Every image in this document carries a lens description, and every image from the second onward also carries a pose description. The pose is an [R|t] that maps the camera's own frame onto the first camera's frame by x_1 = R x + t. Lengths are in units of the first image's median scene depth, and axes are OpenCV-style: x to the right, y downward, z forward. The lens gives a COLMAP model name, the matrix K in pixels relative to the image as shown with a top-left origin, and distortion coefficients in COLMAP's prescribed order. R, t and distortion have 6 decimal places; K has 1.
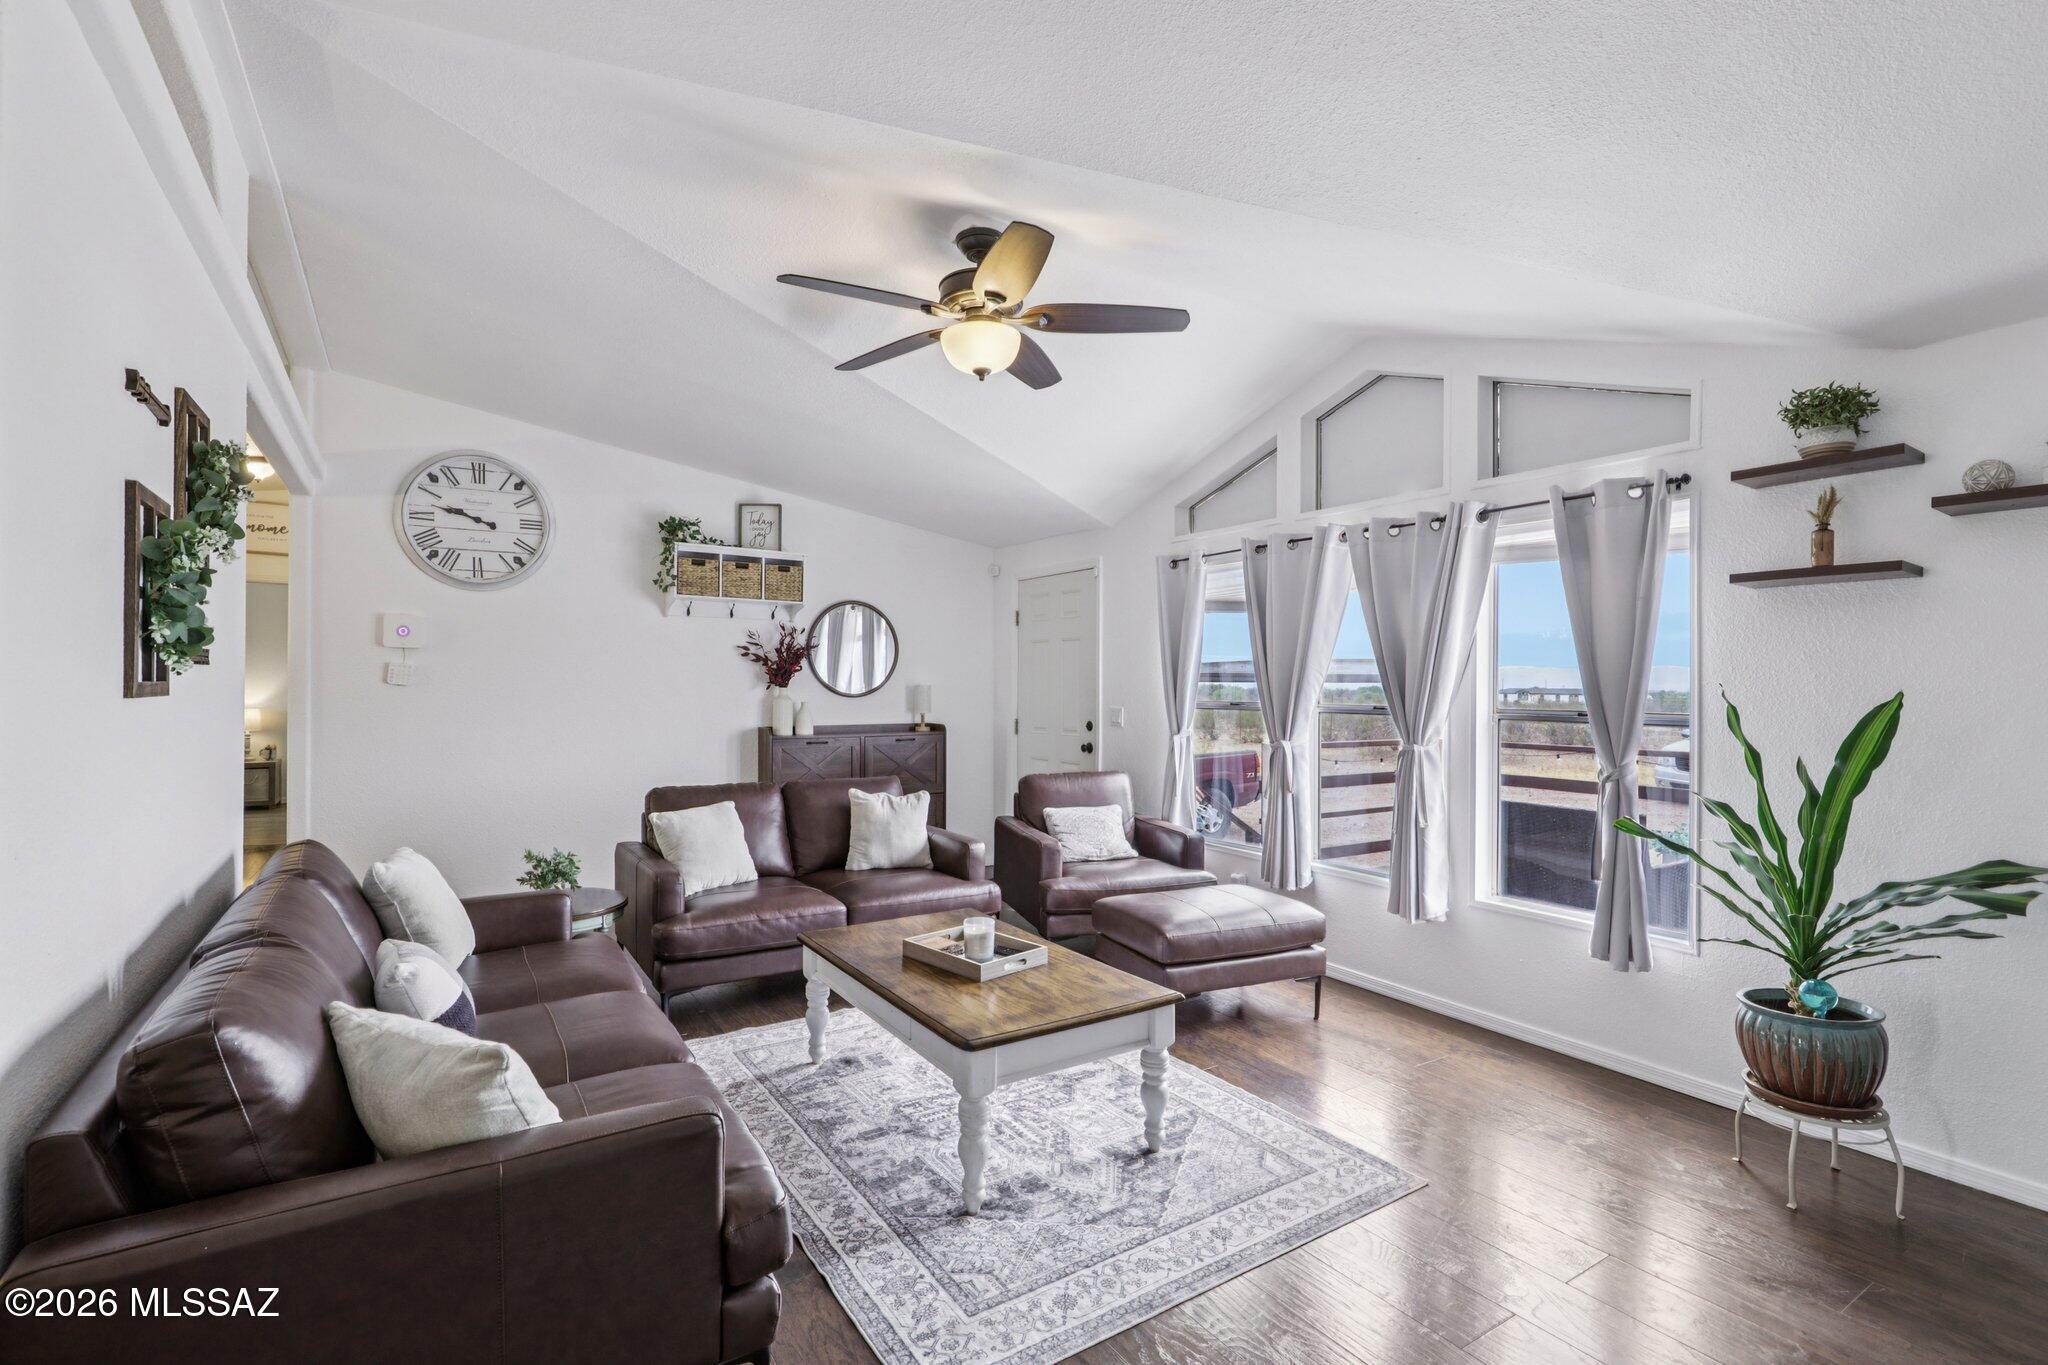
lens RADIAL K [[945.1, 0, 1024.0], [0, 945.1, 682.5], [0, 0, 1]] dist [0.000869, 0.000188]
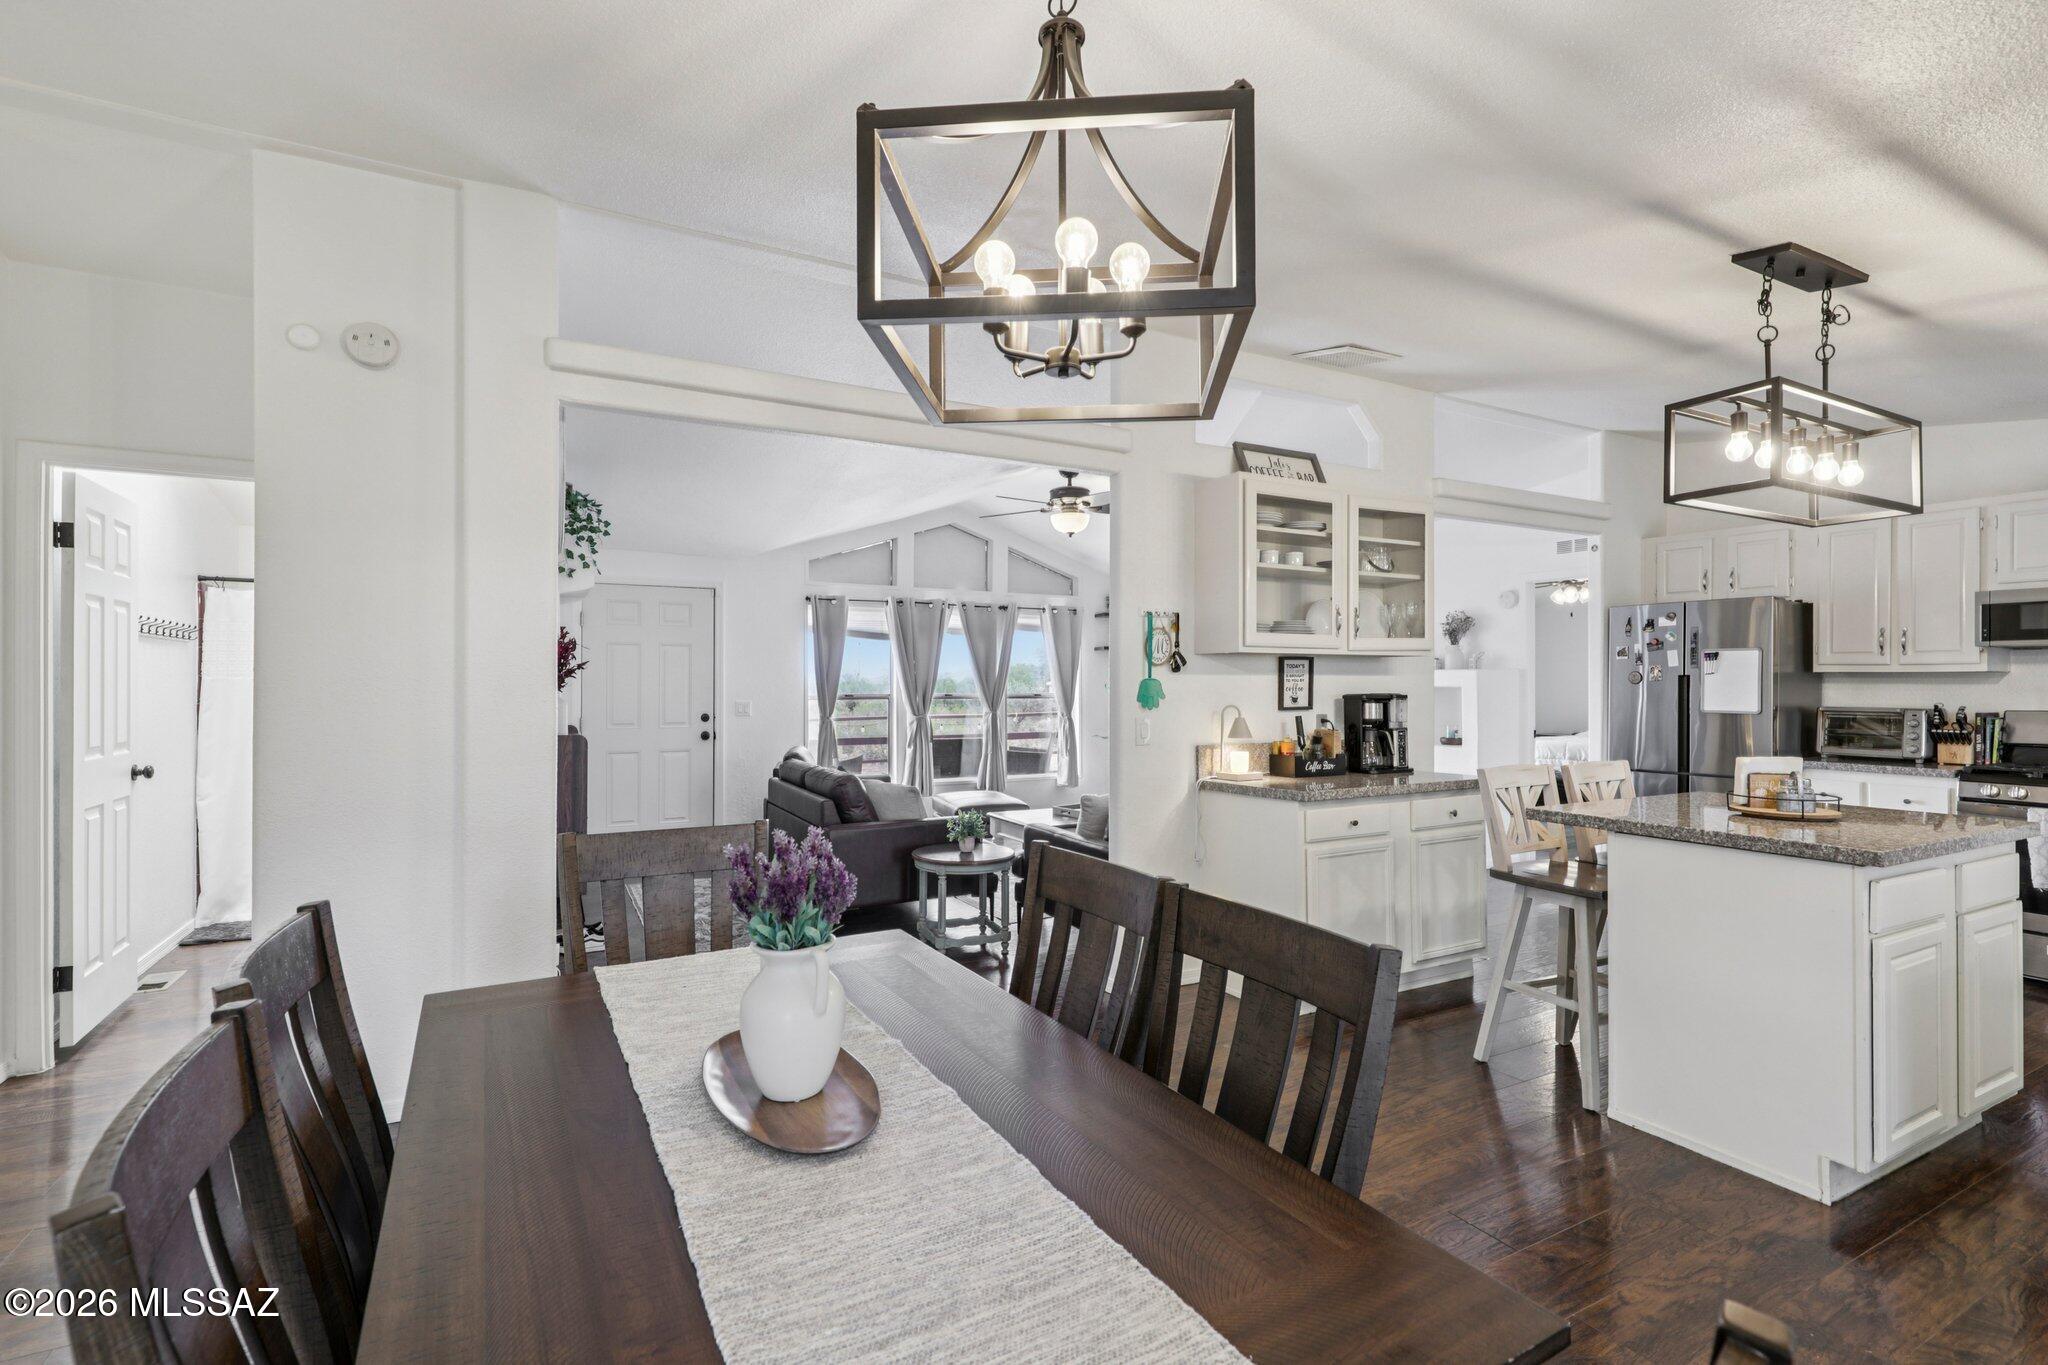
lens RADIAL K [[937.2, 0, 1028.6], [0, 937.2, 677.9], [0, 0, 1]] dist [-0.001674, -0.000001]
pose [[0.069430, -0.001949, 0.997585, -1.605420], [-0.003530, 0.999991, 0.002200, -0.013276], [-0.997581, -0.003674, 0.069422, 0.729753]]
